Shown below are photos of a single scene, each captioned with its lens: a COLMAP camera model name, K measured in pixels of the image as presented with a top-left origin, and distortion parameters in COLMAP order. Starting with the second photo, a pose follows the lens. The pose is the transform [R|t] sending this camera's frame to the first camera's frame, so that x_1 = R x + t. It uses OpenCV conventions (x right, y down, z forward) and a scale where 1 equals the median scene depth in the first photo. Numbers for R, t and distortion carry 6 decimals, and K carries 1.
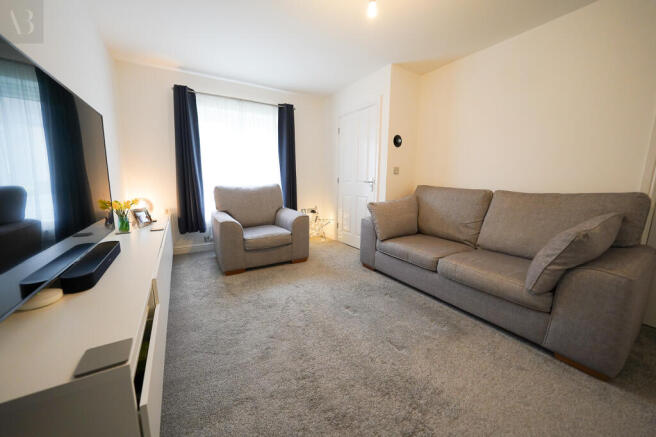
lens RADIAL K [[235.9, 0, 328.0], [0, 235.9, 217.6], [0, 0, 1]] dist [-0.007748, 0.000435]
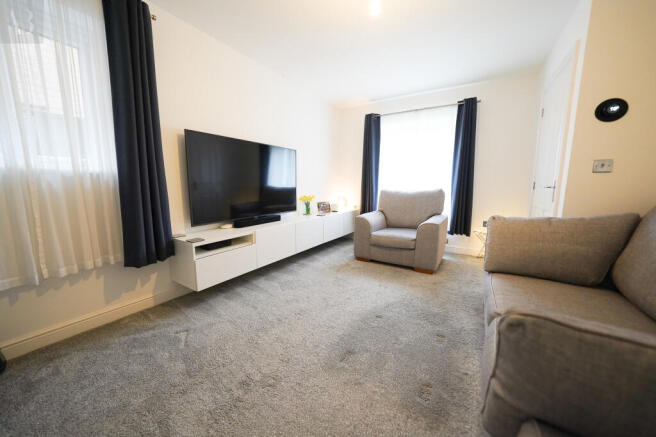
lens RADIAL K [[235.9, 0, 328.9], [0, 235.9, 218.3], [0, 0, 1]] dist [-0.007748, 0.000435]
pose [[0.459935, 0.120745, -0.879705, 0.524891], [-0.148001, 0.987277, 0.058131, -0.021472], [0.875531, 0.103461, 0.471954, 0.231117]]
